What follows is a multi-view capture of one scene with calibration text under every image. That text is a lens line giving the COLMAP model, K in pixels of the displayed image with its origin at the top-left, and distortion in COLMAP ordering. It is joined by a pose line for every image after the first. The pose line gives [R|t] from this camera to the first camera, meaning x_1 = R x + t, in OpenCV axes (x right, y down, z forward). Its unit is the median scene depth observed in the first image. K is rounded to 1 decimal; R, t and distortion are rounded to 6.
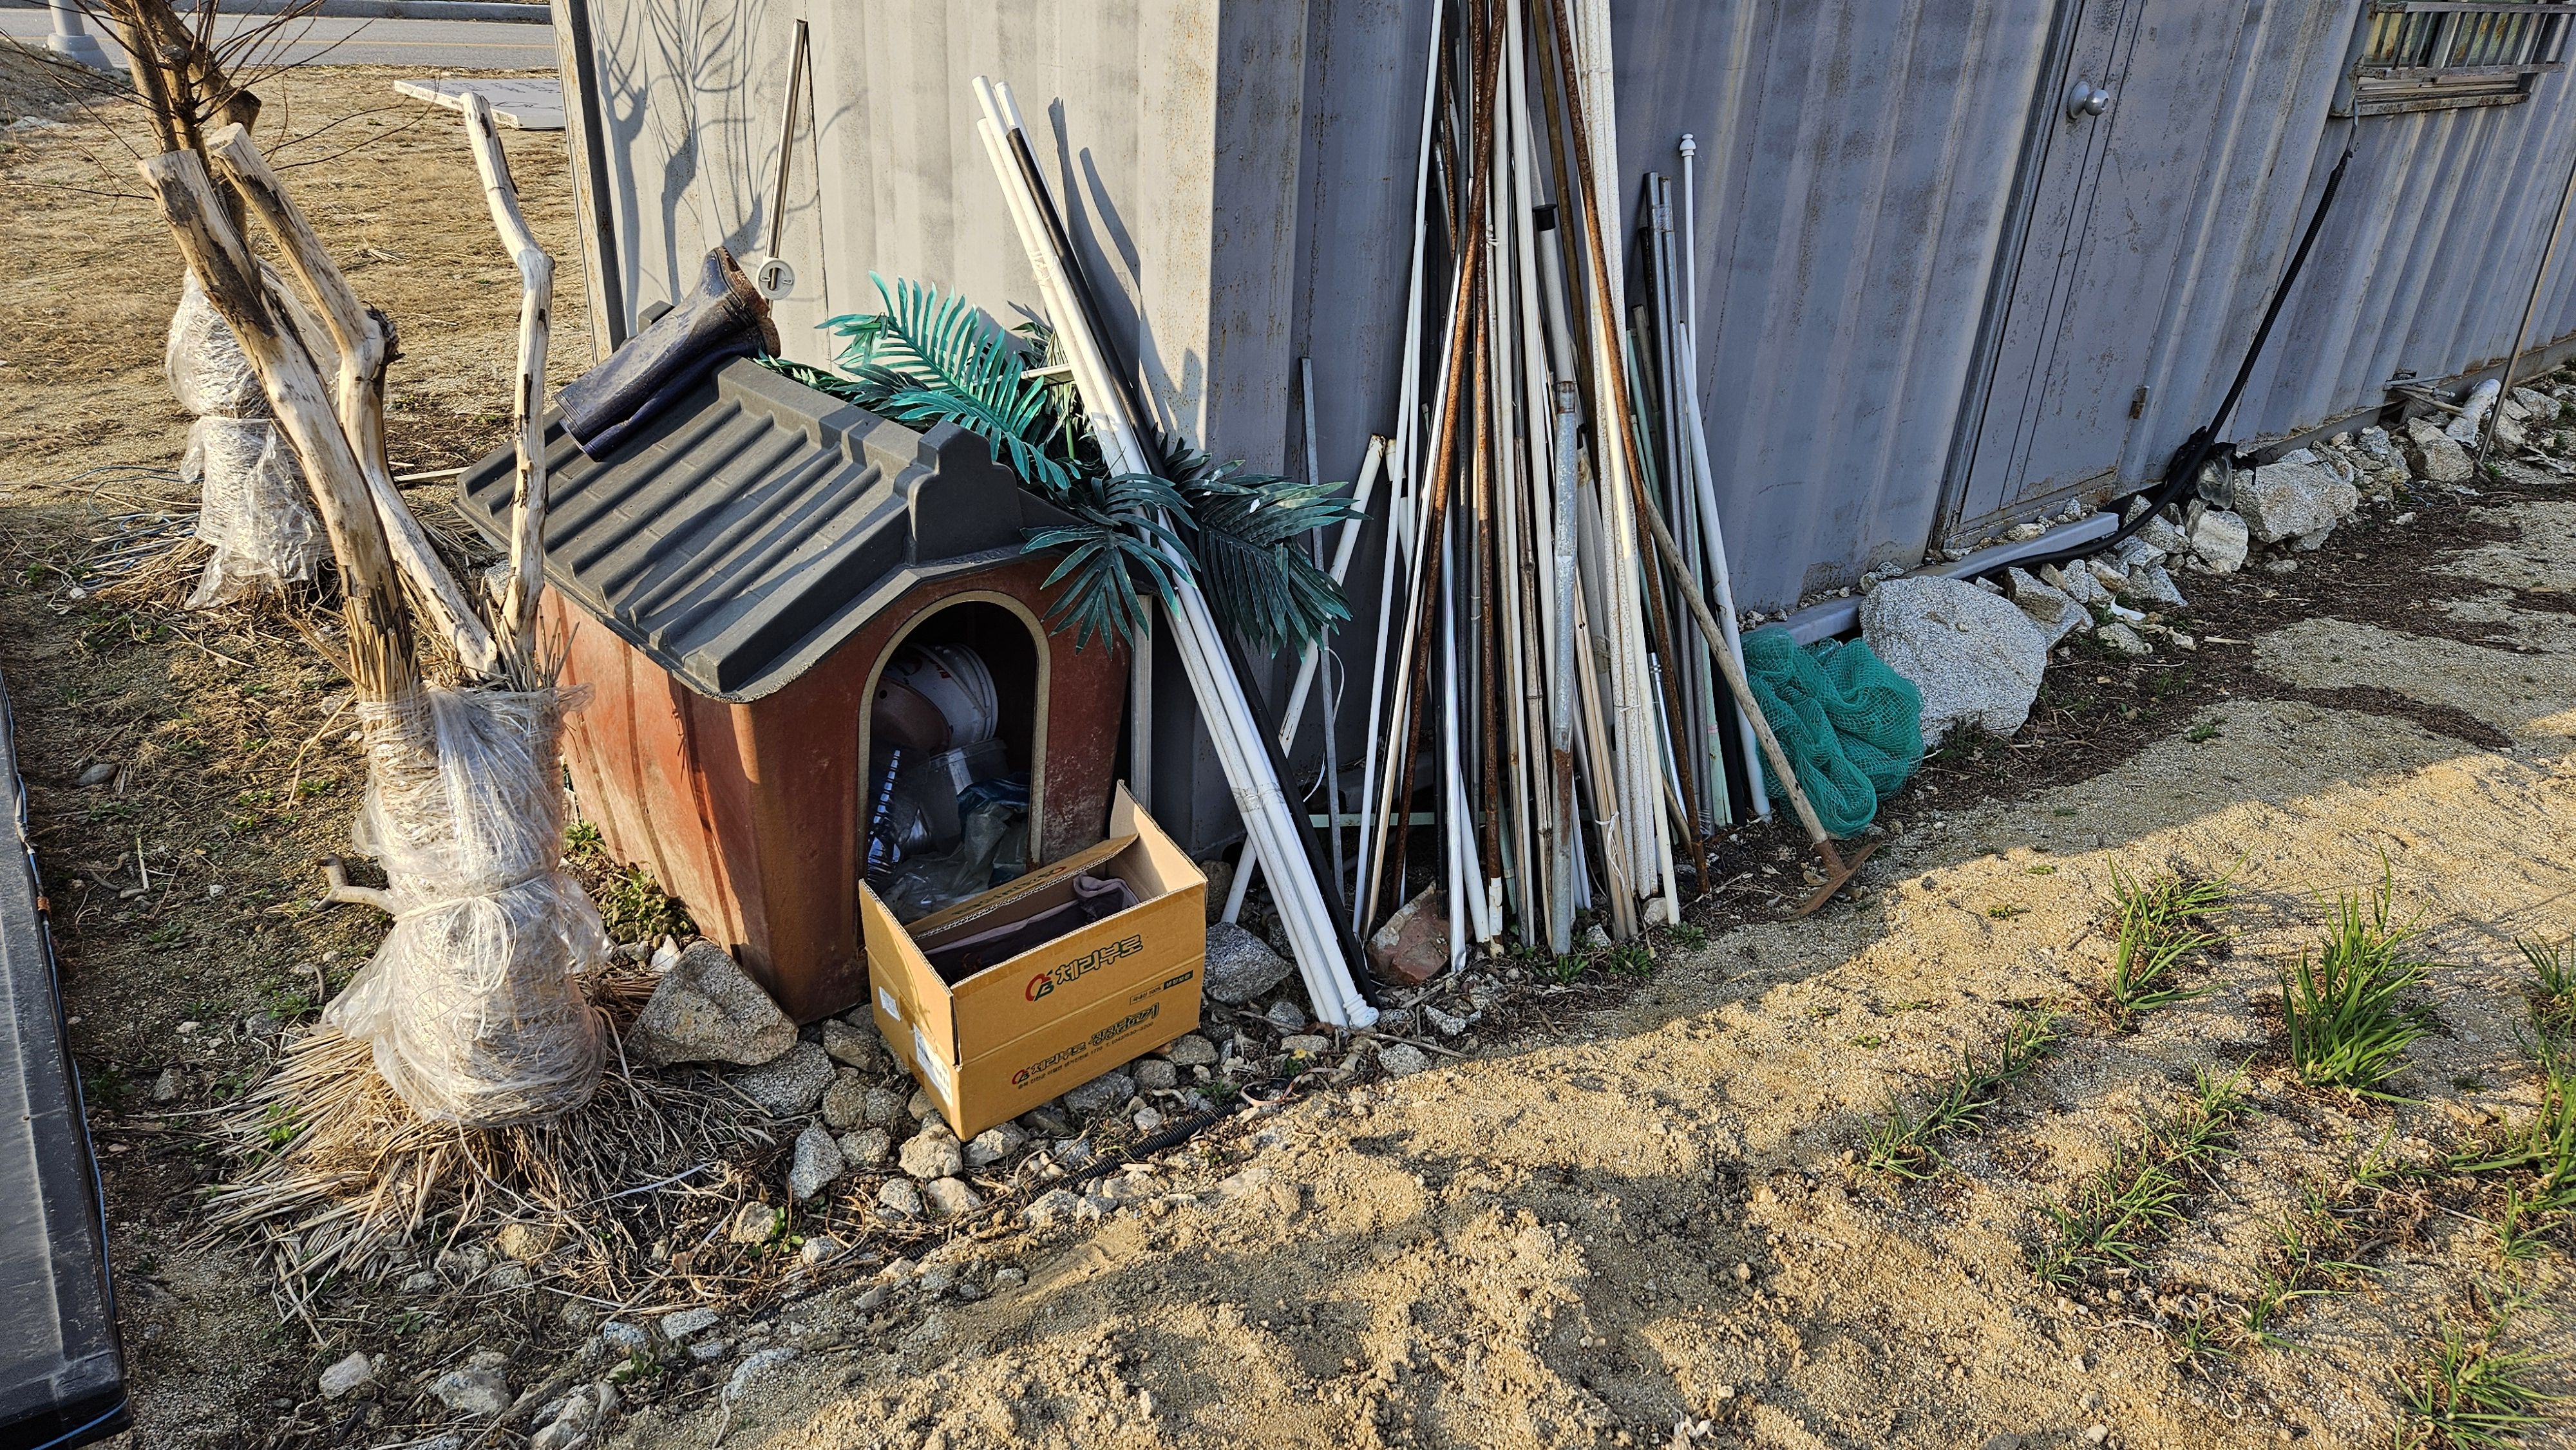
lens RADIAL K [[1787.9, 0, 1287.3], [0, 1787.9, 721.2], [0, 0, 1]] dist [0.050793, -0.019590]
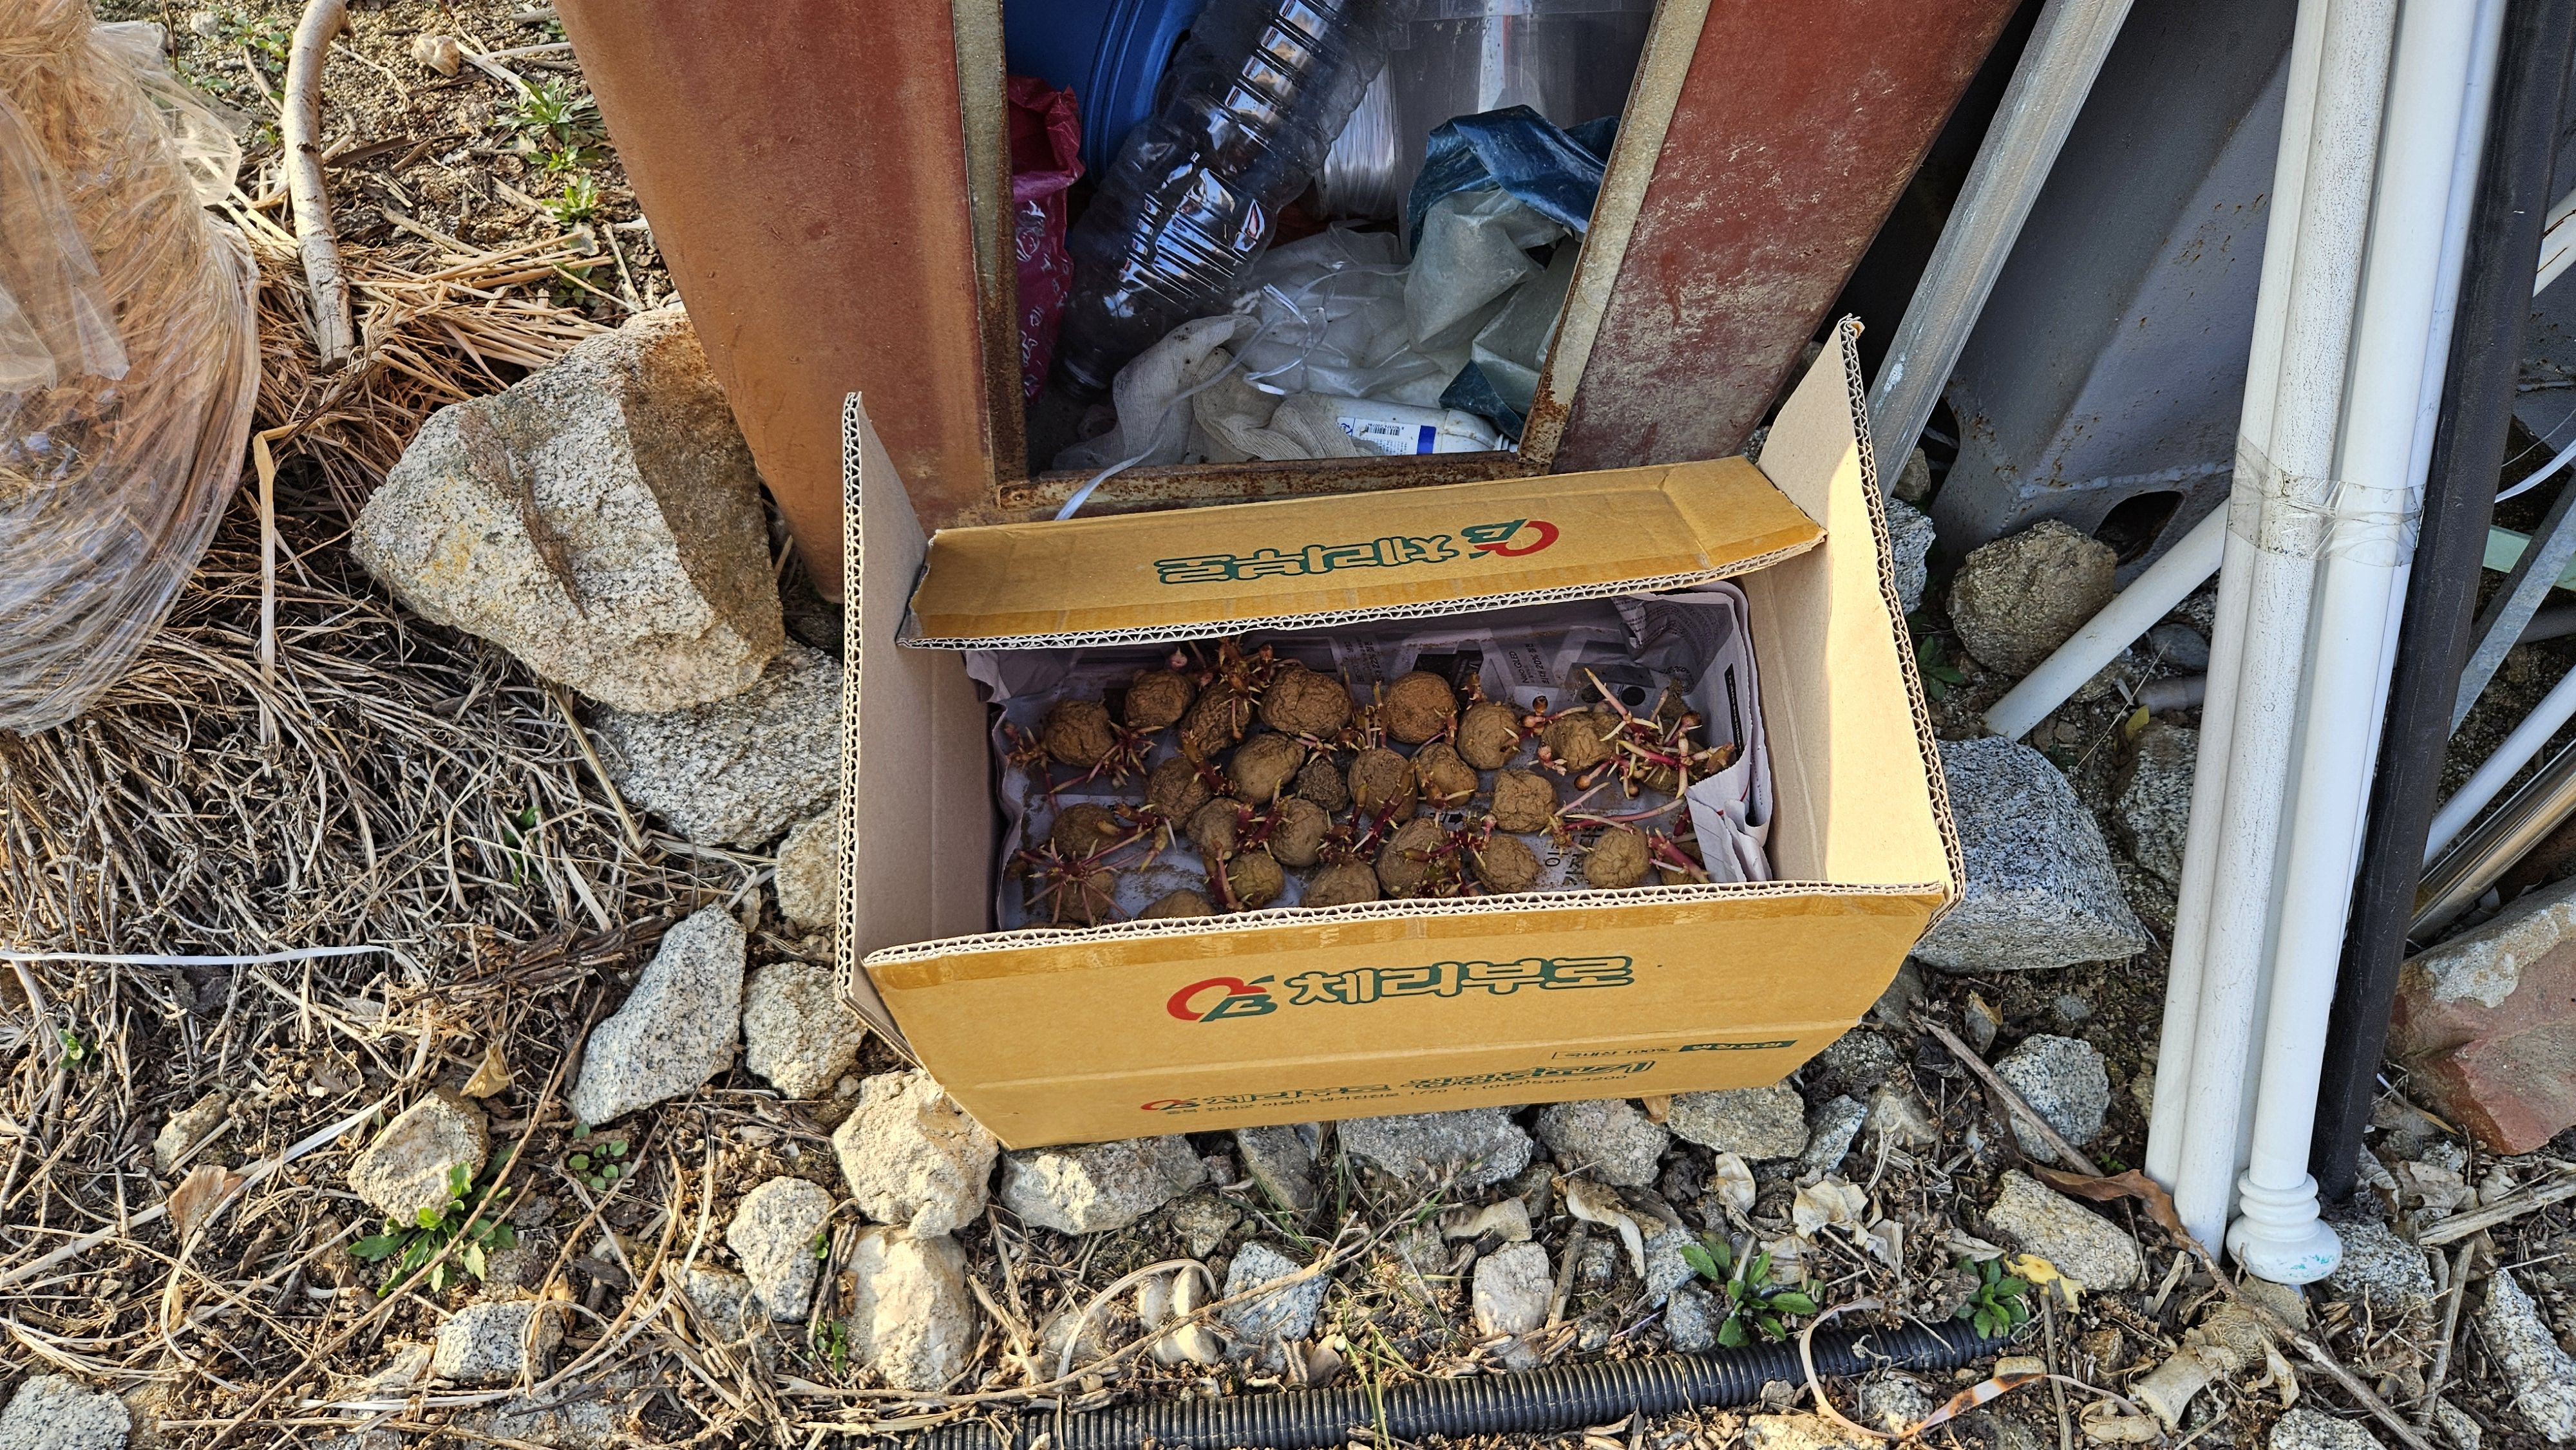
lens RADIAL K [[1787.9, 0, 1310.3], [0, 1787.9, 744.4], [0, 0, 1]] dist [0.050793, -0.019590]
pose [[0.845852, 0.447705, -0.289991, -0.054464], [-0.249783, 0.812799, 0.526275, -0.039039], [0.471320, -0.372716, 0.799337, 0.713241]]
